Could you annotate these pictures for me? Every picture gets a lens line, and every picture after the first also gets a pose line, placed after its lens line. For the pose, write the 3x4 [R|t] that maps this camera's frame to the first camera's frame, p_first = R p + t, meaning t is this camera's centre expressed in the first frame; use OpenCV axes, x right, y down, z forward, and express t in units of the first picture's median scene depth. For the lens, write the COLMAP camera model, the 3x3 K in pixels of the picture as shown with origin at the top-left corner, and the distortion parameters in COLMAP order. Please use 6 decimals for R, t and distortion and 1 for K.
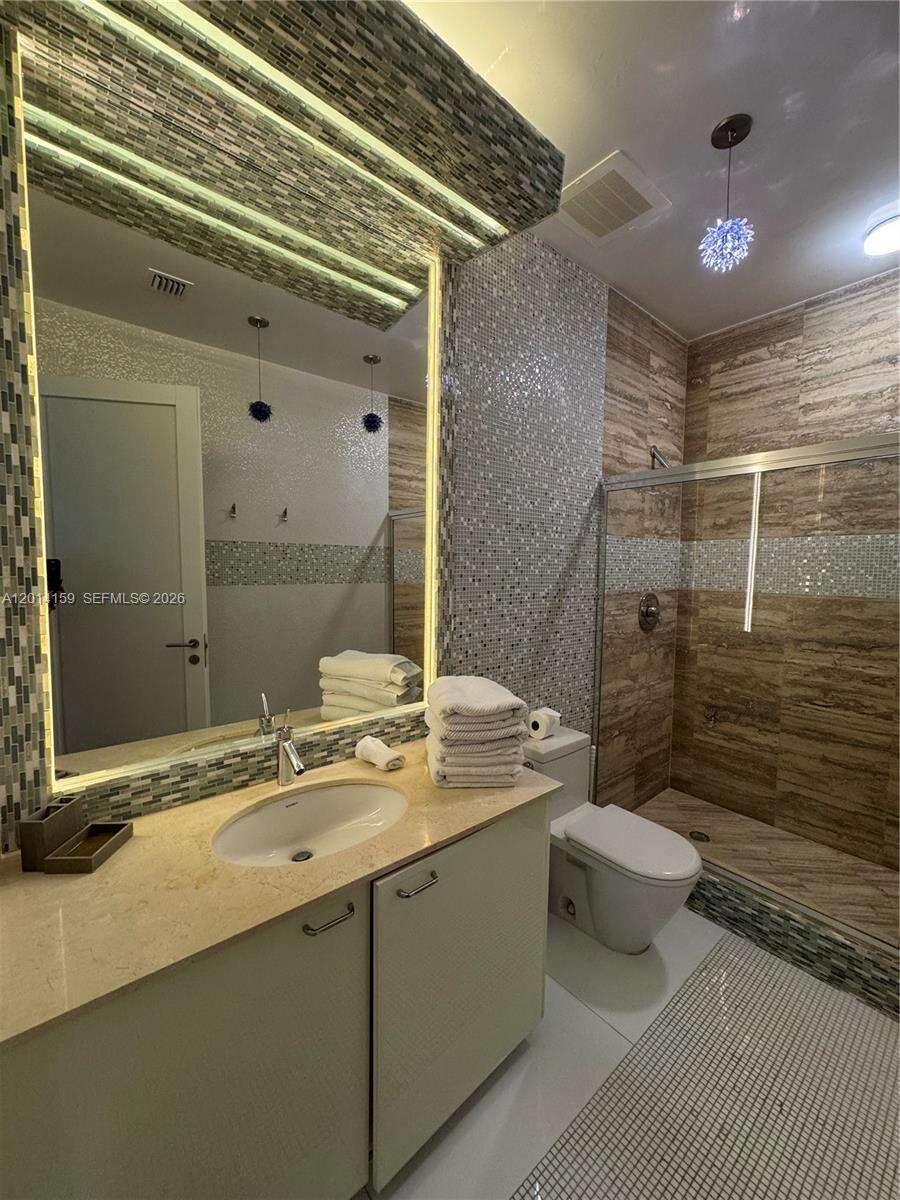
lens RADIAL K [[477.2, 0, 452.4], [0, 477.2, 602.7], [0, 0, 1]] dist [-0.002744, 0.000793]
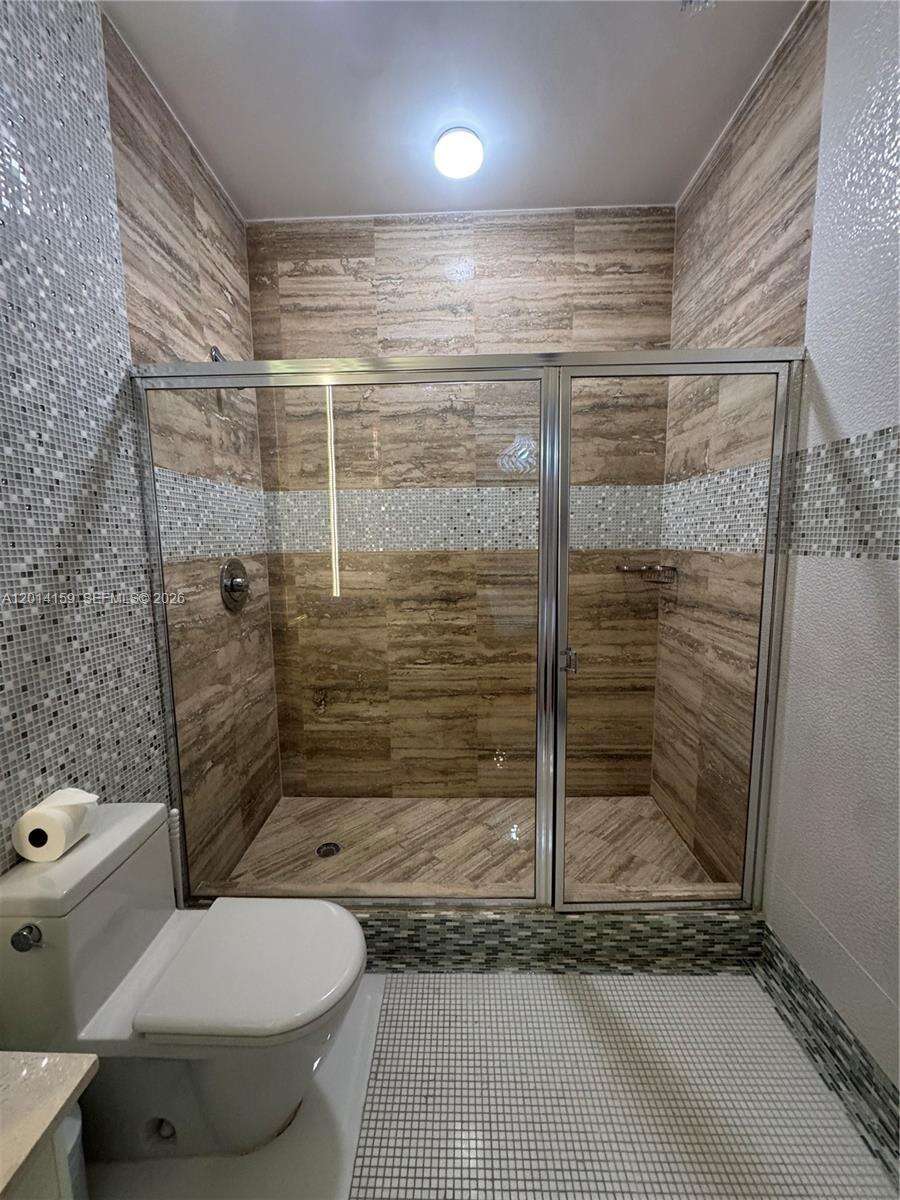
lens RADIAL K [[477.2, 0, 450.7], [0, 477.2, 599.2], [0, 0, 1]] dist [-0.002744, 0.000793]
pose [[0.663295, -0.114113, 0.739606, 0.101402], [0.077919, 0.993465, 0.083401, 0.006404], [-0.744290, 0.002309, 0.667852, 0.301300]]
